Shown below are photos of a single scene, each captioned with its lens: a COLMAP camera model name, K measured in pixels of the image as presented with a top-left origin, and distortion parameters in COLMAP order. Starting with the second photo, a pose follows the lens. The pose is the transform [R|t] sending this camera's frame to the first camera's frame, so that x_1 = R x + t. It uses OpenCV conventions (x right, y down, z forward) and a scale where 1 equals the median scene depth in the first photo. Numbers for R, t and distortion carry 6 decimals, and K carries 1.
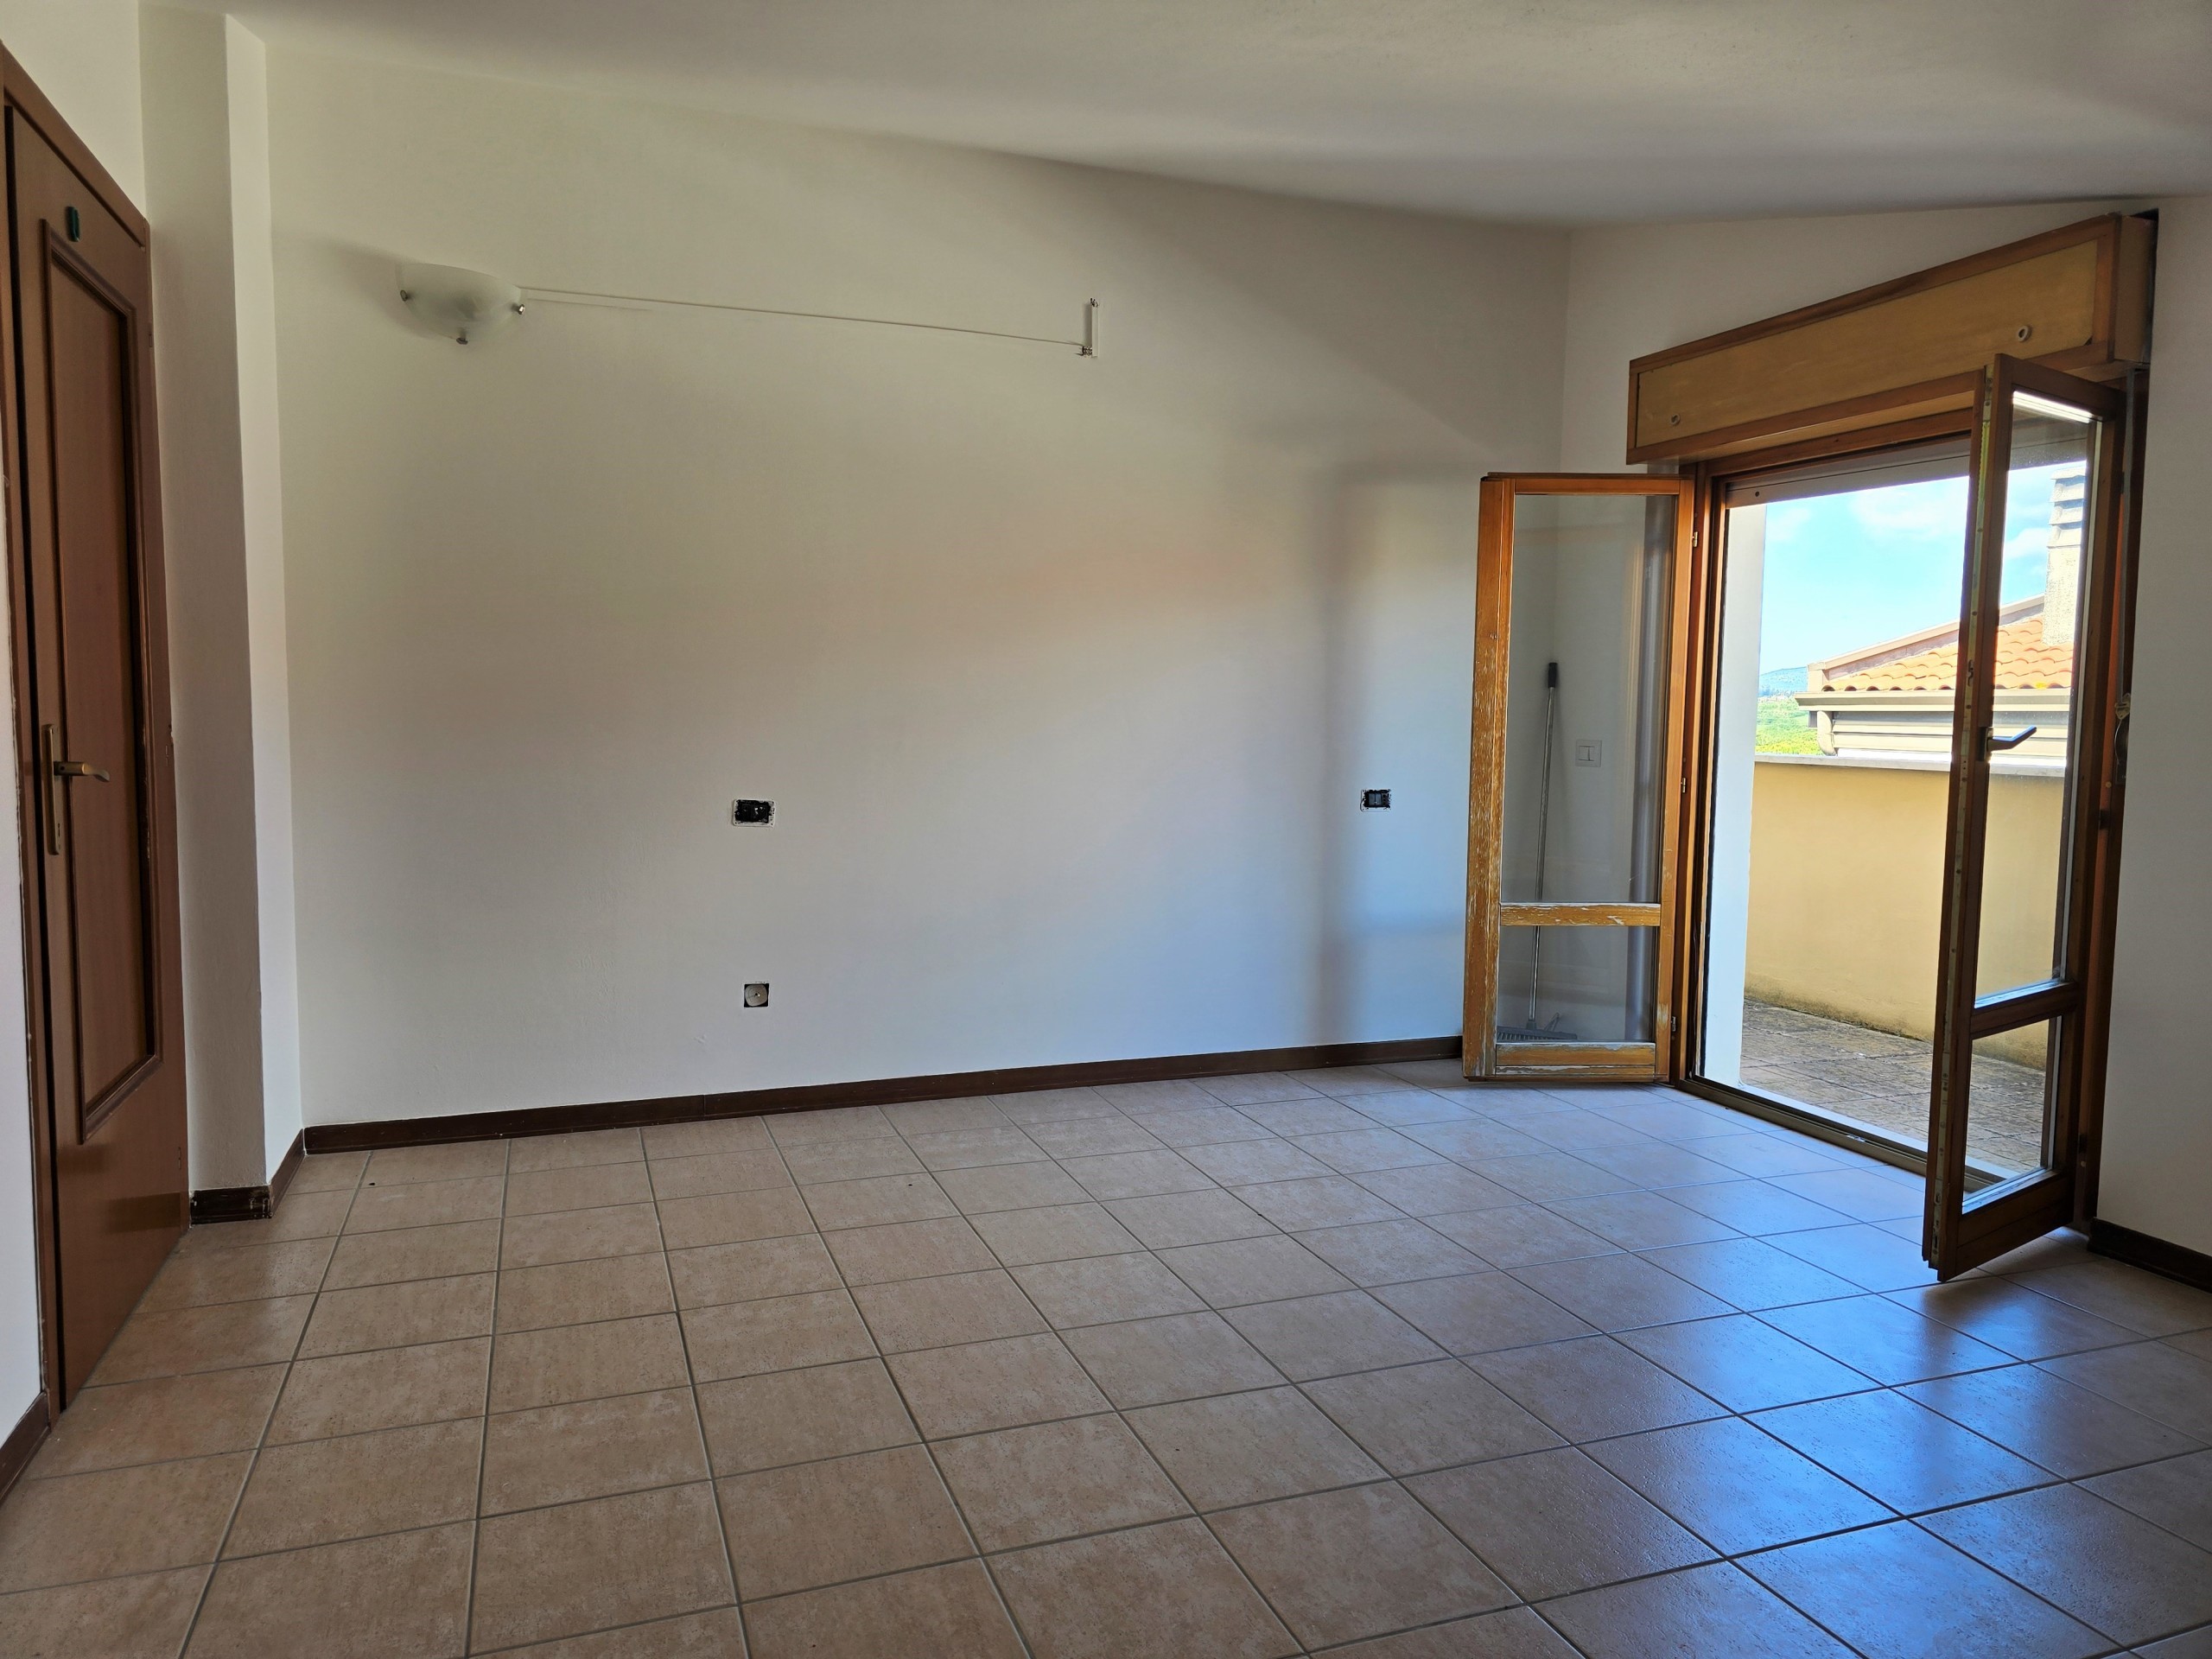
lens RADIAL K [[1495.5, 0, 1096.0], [0, 1495.5, 820.7], [0, 0, 1]] dist [0.071790, -0.069482]
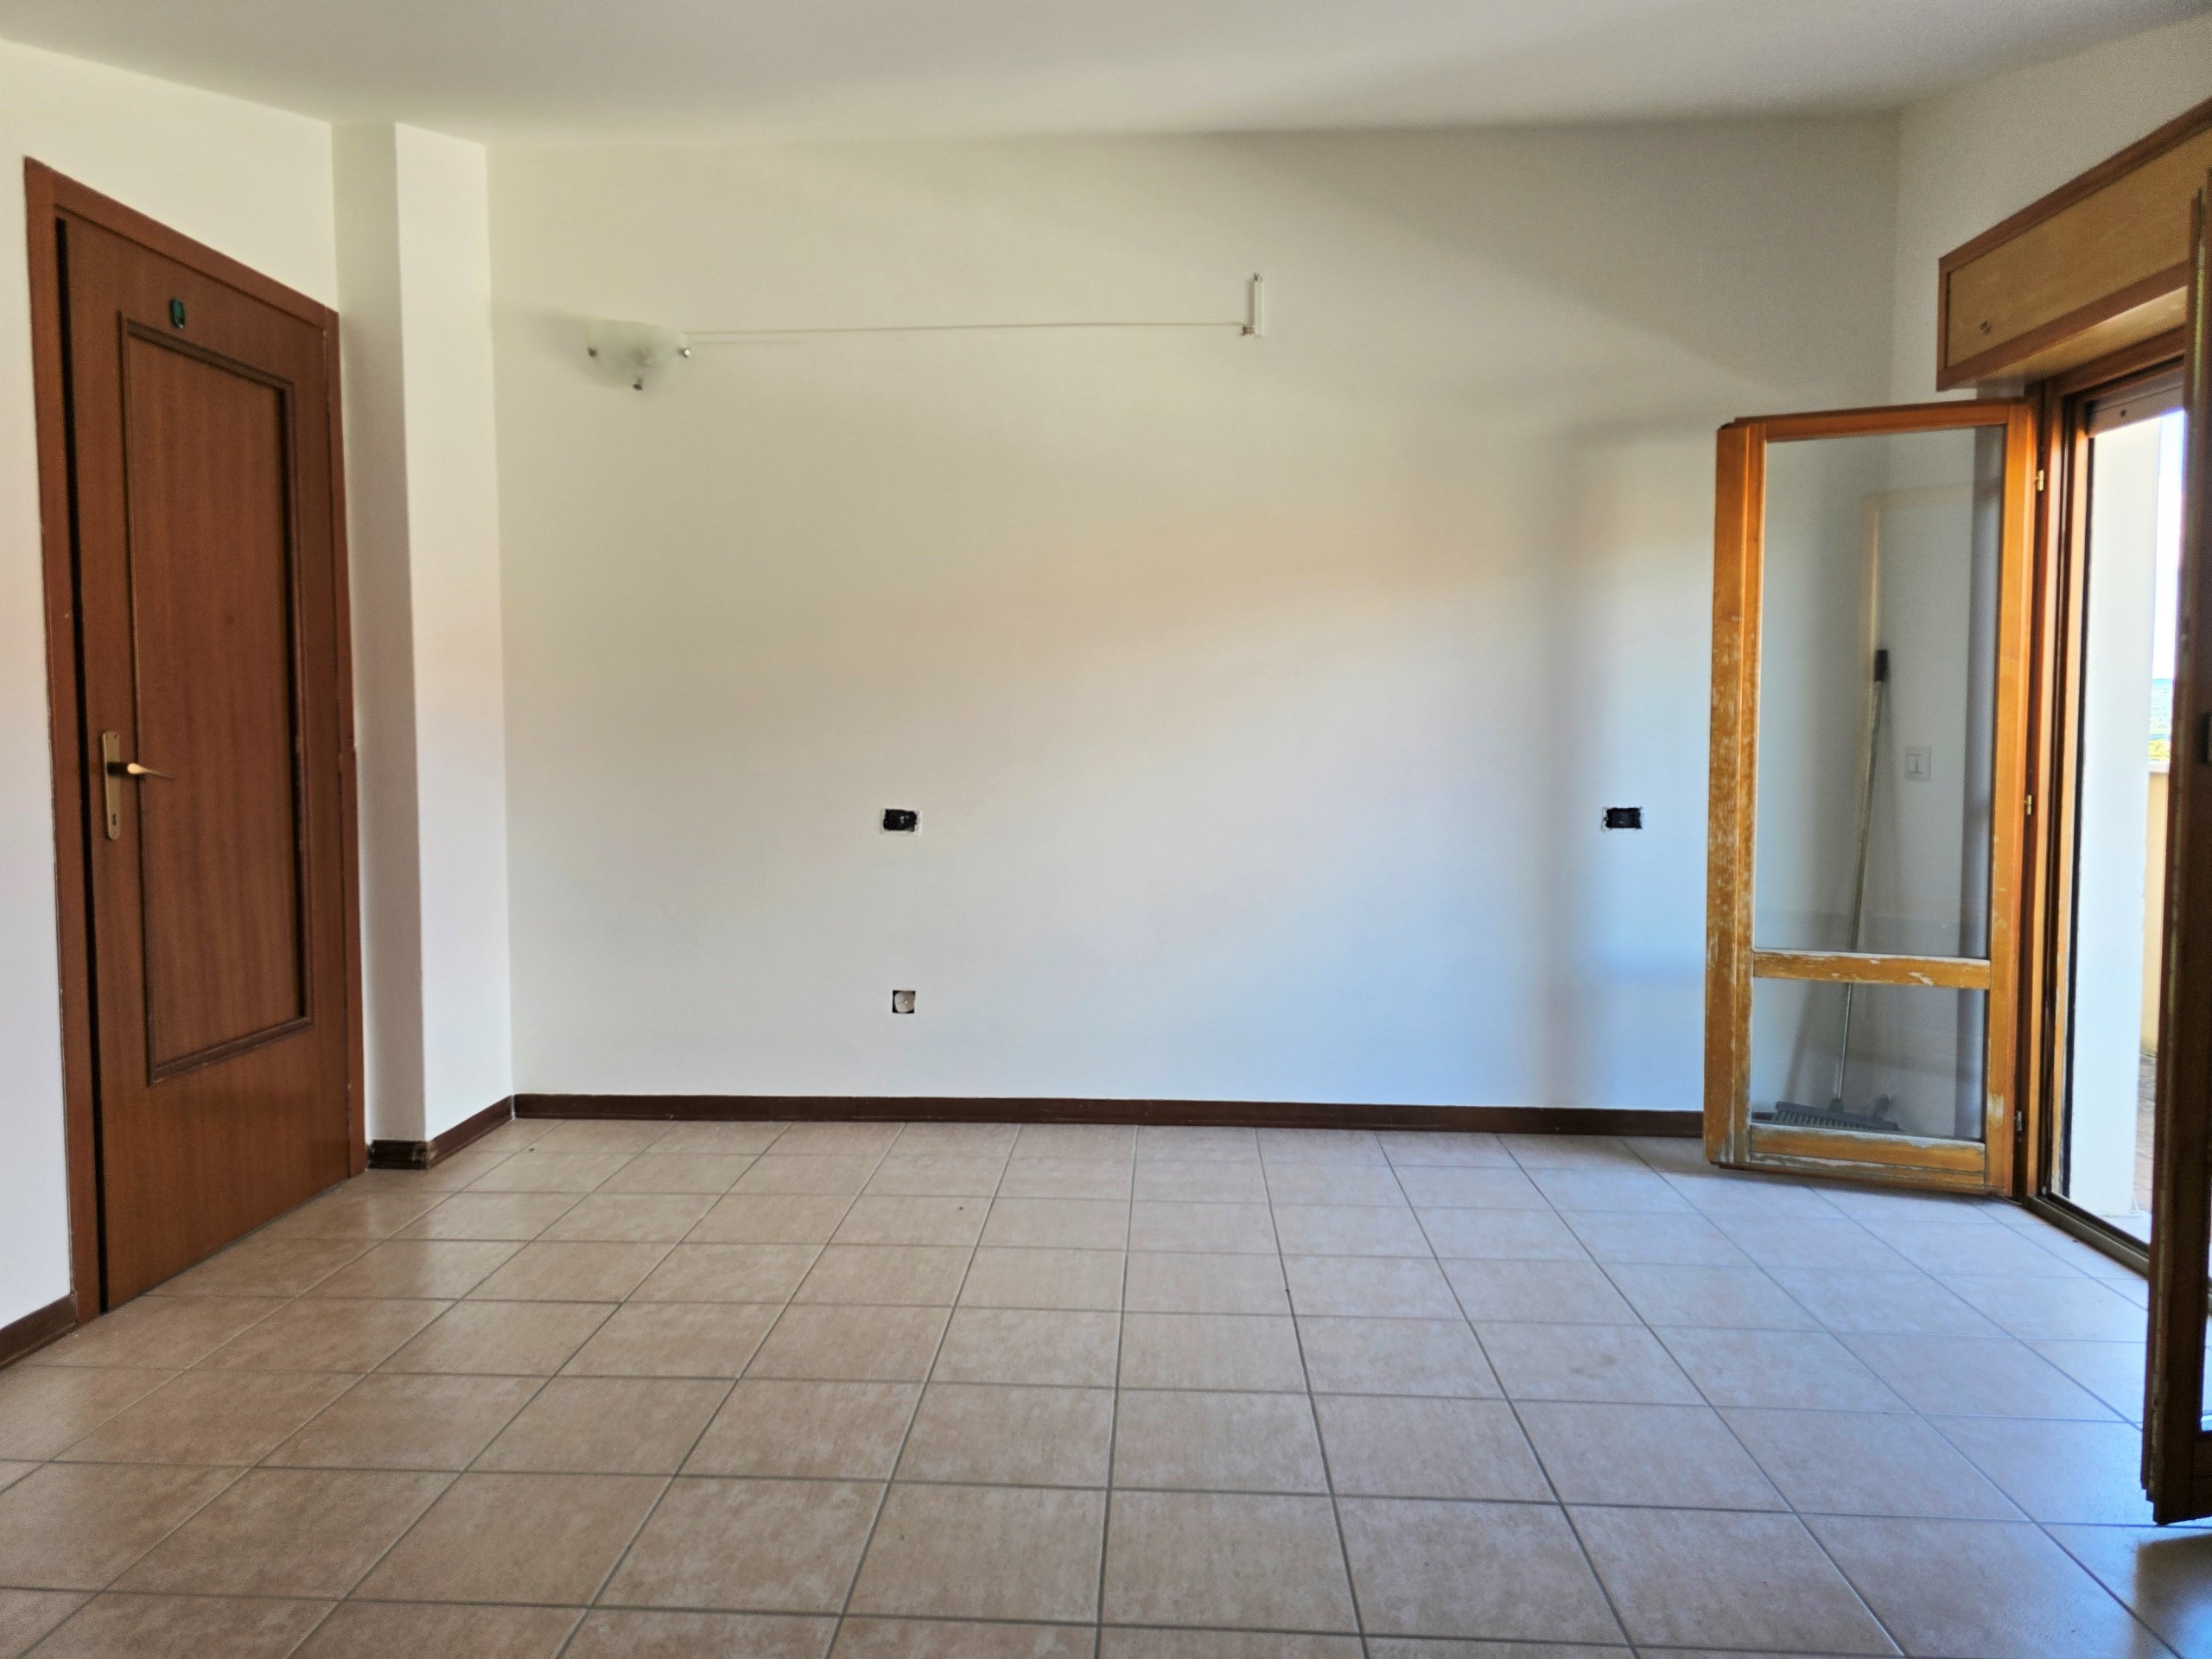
lens RADIAL K [[1487.4, 0, 1079.8], [0, 1487.4, 802.0], [0, 0, 1]] dist [0.080178, -0.071201]
pose [[0.916087, 0.008909, -0.400882, 0.283212], [-0.020422, 0.999492, -0.024456, 0.003652], [0.400460, 0.030590, 0.915803, 0.125152]]
